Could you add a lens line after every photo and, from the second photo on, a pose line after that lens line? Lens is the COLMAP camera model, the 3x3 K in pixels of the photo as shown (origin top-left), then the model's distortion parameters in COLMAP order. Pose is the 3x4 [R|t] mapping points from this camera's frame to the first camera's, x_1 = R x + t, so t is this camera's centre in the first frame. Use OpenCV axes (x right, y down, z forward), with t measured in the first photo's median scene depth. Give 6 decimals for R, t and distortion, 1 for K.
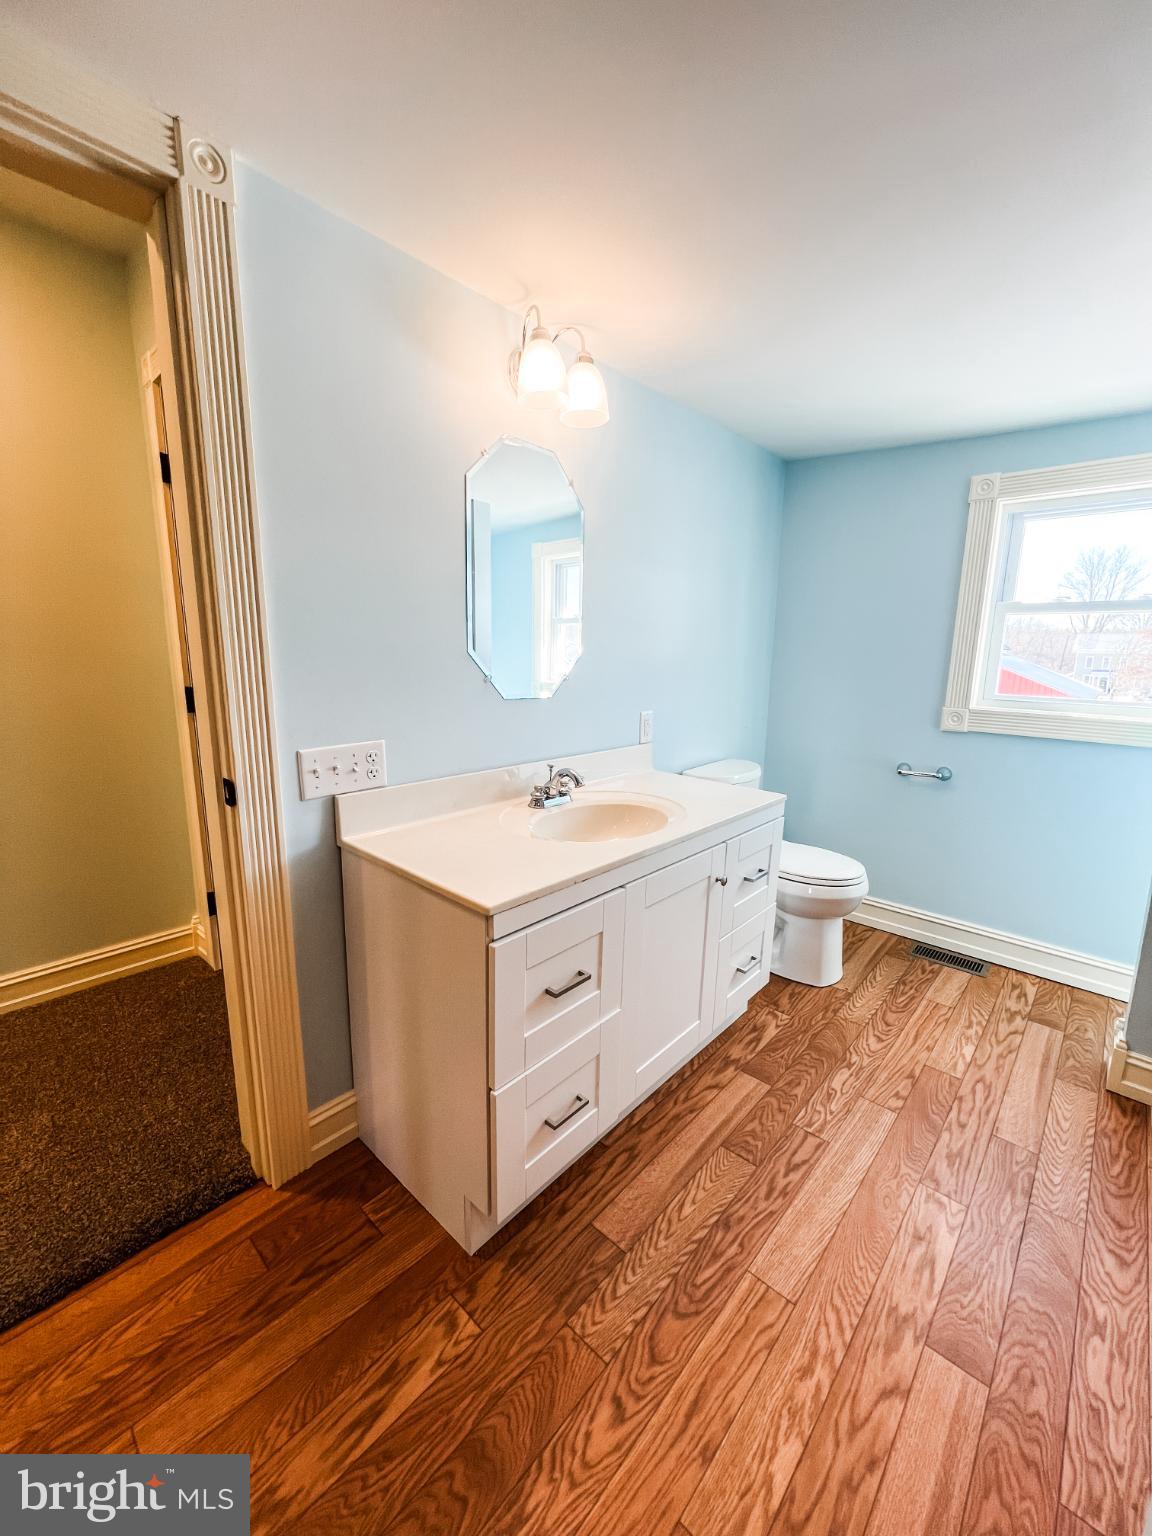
lens RADIAL K [[610.9, 0, 579.4], [0, 610.9, 766.5], [0, 0, 1]] dist [-0.001807, -0.000106]
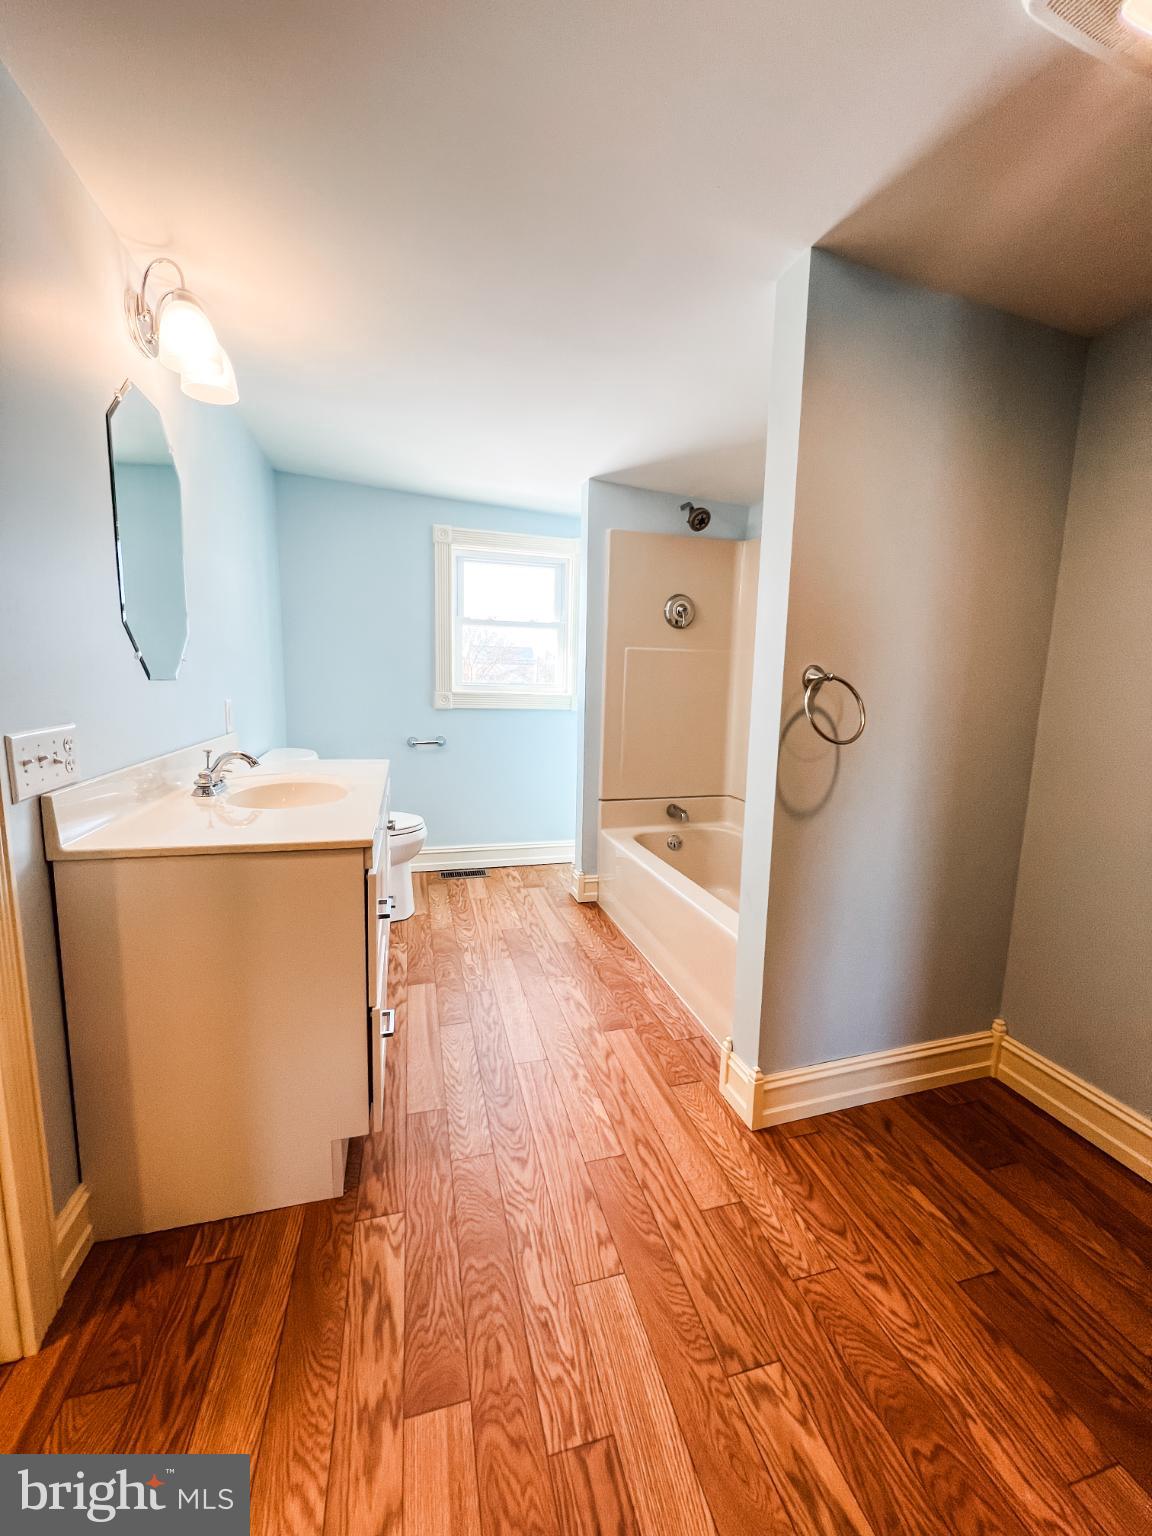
lens RADIAL K [[610.9, 0, 579.9], [0, 610.9, 767.7], [0, 0, 1]] dist [-0.001807, -0.000106]
pose [[0.535049, -0.125938, 0.835381, -0.582623], [0.143149, 0.988043, 0.057268, 0.057787], [-0.832605, 0.088943, 0.546680, 0.016701]]
